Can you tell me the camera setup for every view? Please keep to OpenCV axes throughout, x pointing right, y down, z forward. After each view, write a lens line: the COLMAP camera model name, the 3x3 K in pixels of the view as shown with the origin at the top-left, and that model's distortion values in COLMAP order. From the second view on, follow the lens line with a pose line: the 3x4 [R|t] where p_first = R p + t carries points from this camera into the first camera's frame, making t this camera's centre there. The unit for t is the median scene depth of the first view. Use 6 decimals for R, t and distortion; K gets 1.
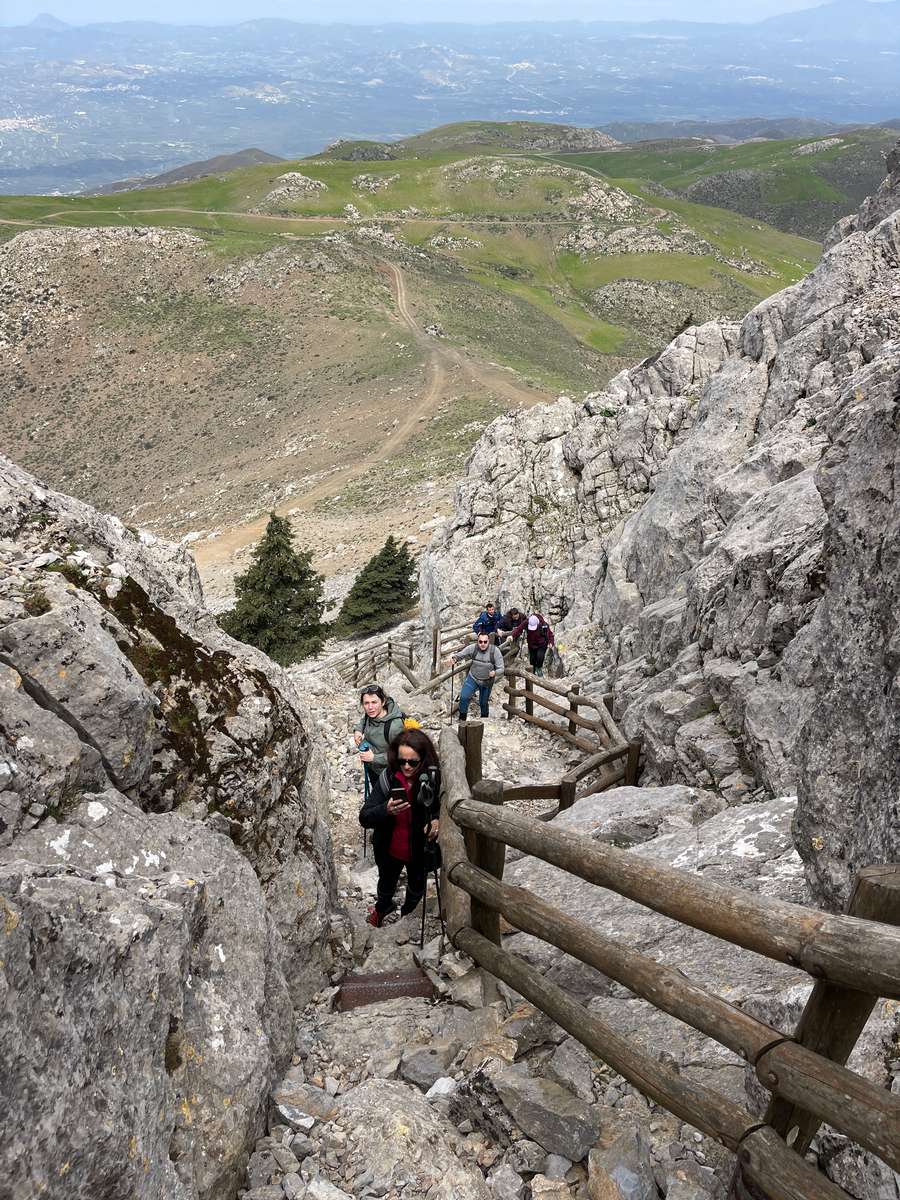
lens RADIAL K [[895.9, 0, 455.5], [0, 895.9, 602.8], [0, 0, 1]] dist [0.061294, -0.079286]
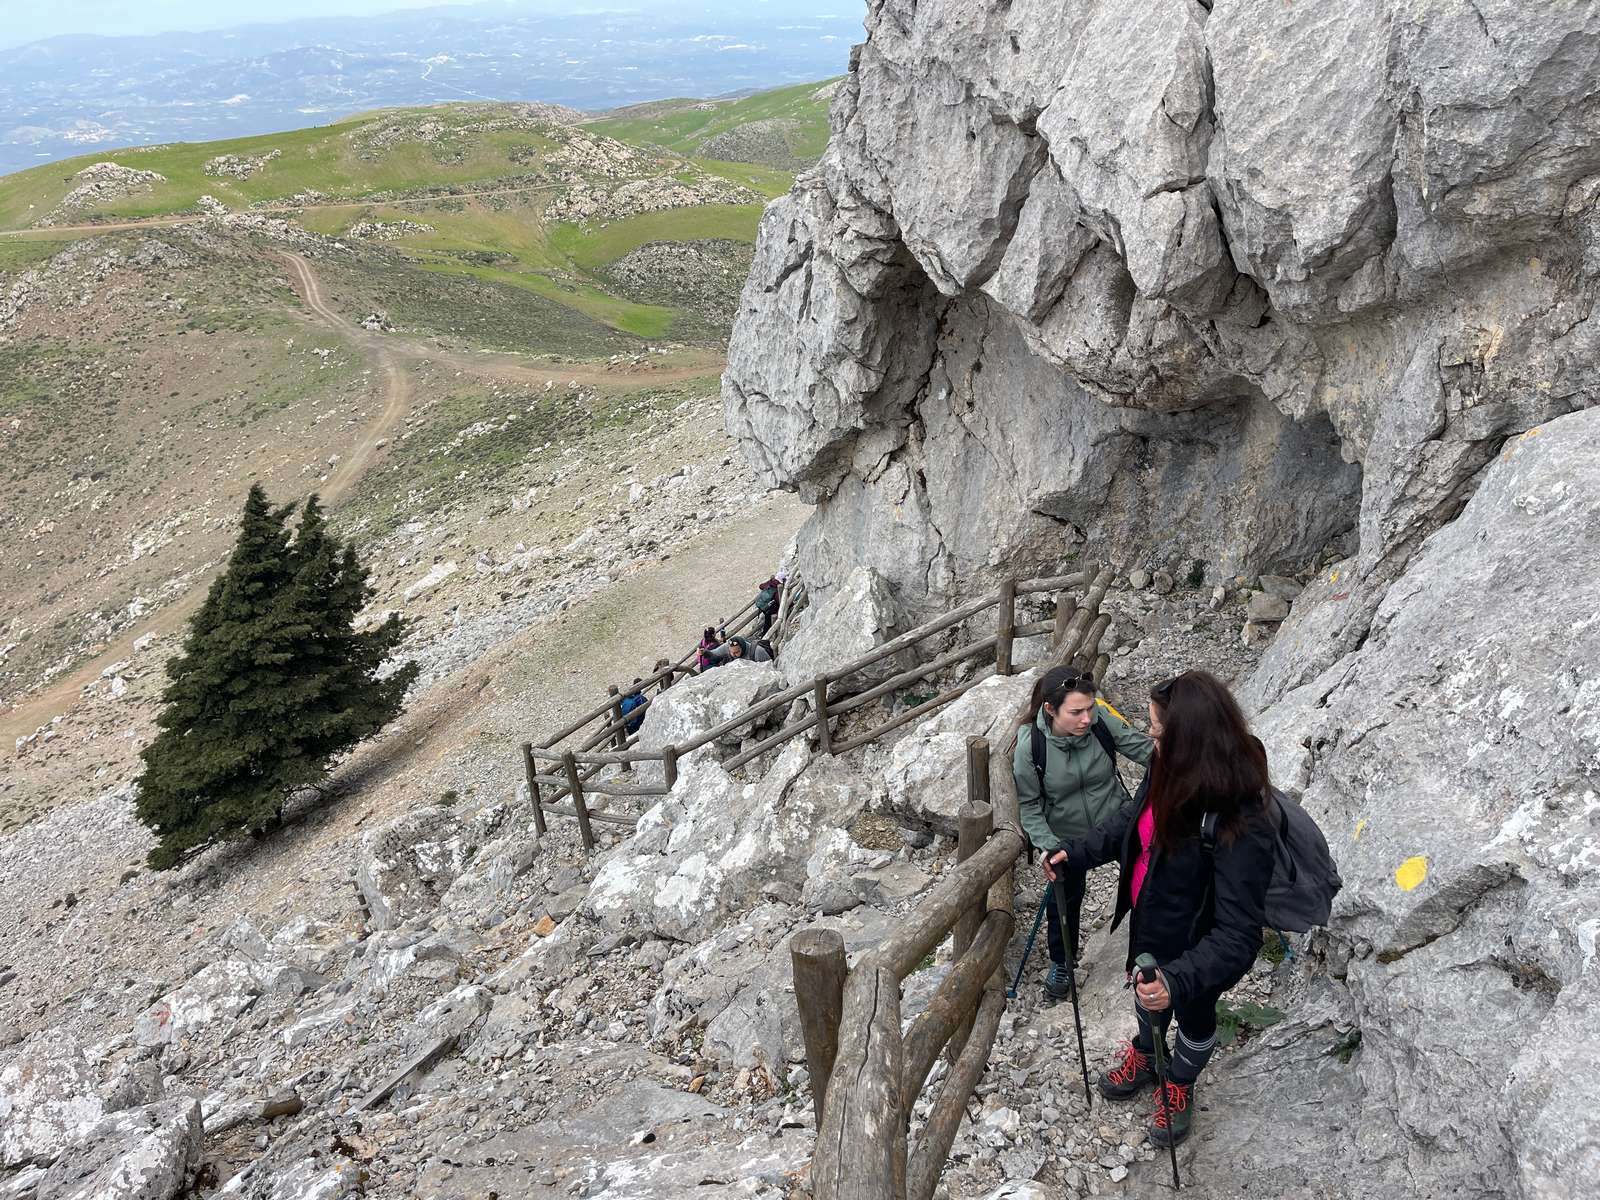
lens RADIAL K [[1194.6, 0, 808.4], [0, 1194.6, 595.3], [0, 0, 1]] dist [0.061294, -0.079286]
pose [[0.940287, -0.213690, 0.264947, -0.025421], [0.241714, 0.967229, -0.077727, 0.064551], [-0.239655, 0.137127, 0.961125, 1.128264]]
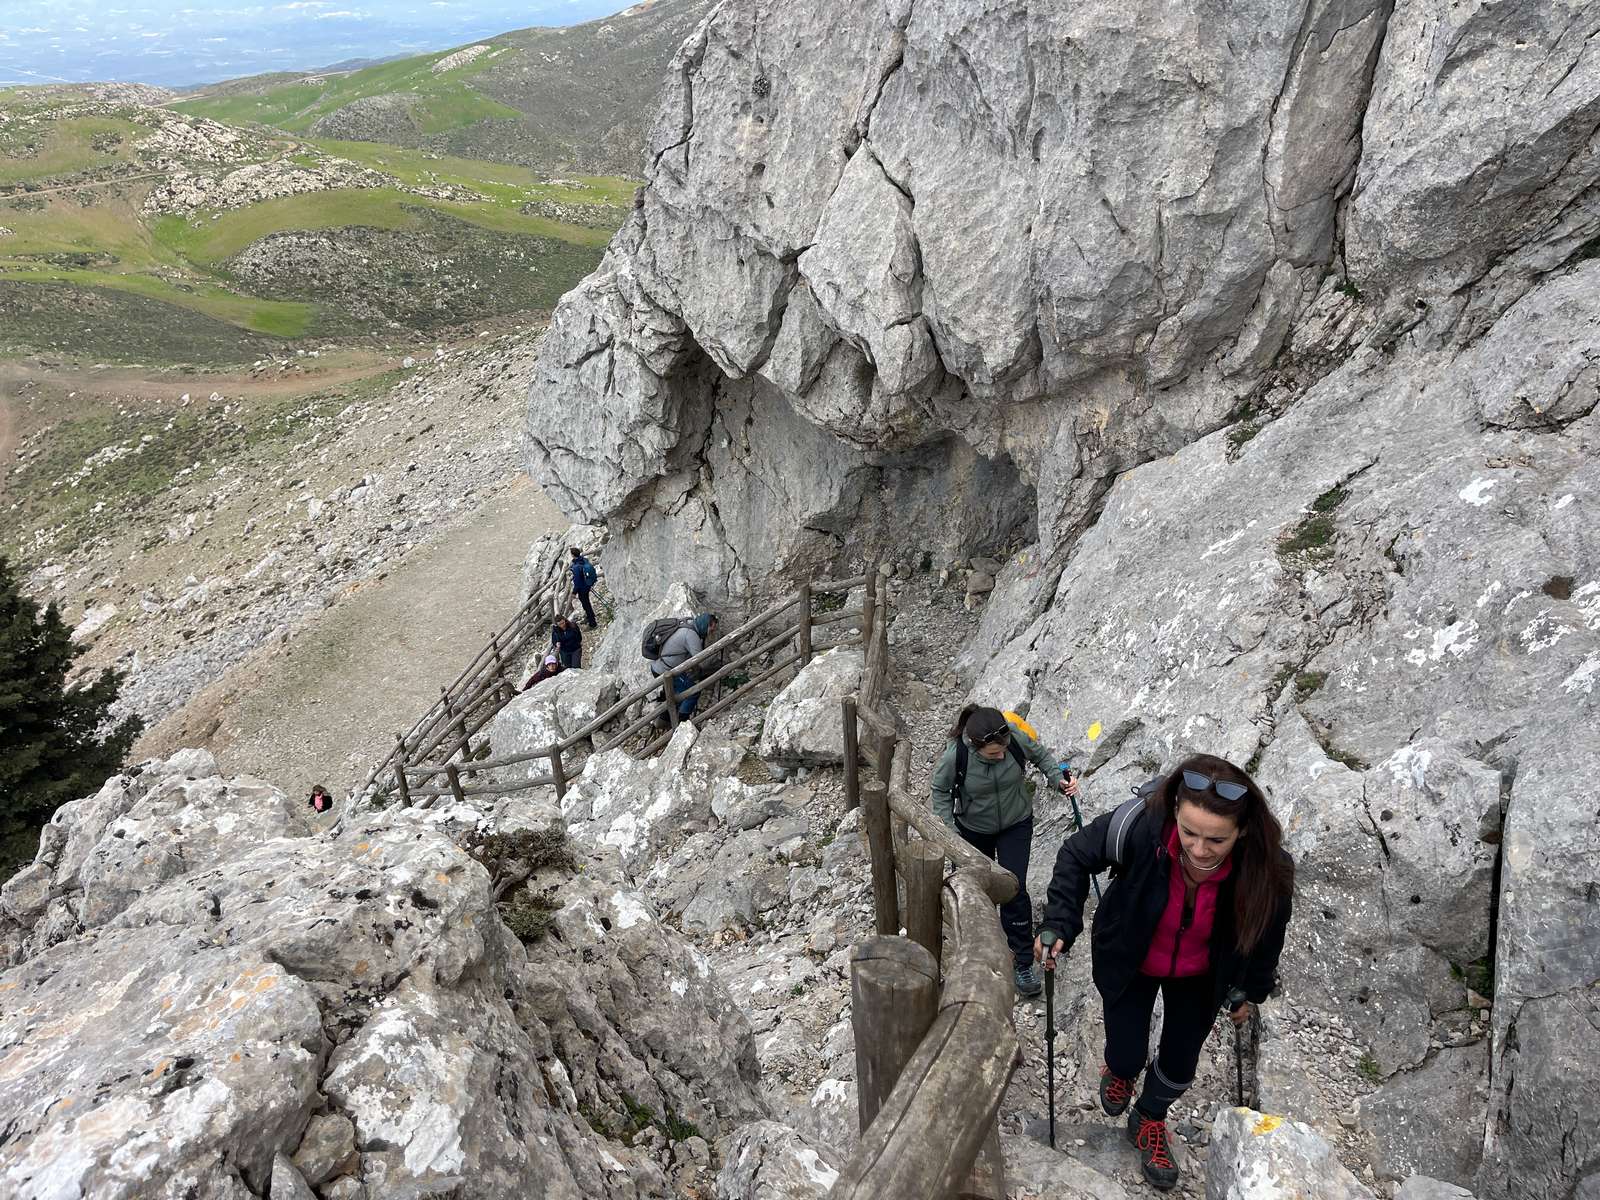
lens RADIAL K [[1194.6, 0, 806.0], [0, 1194.6, 614.0], [0, 0, 1]] dist [0.061294, -0.079286]
pose [[0.812656, -0.333872, 0.477619, -0.069617], [0.364003, 0.930869, 0.031368, 0.053155], [-0.455074, 0.148364, 0.878007, 1.076922]]
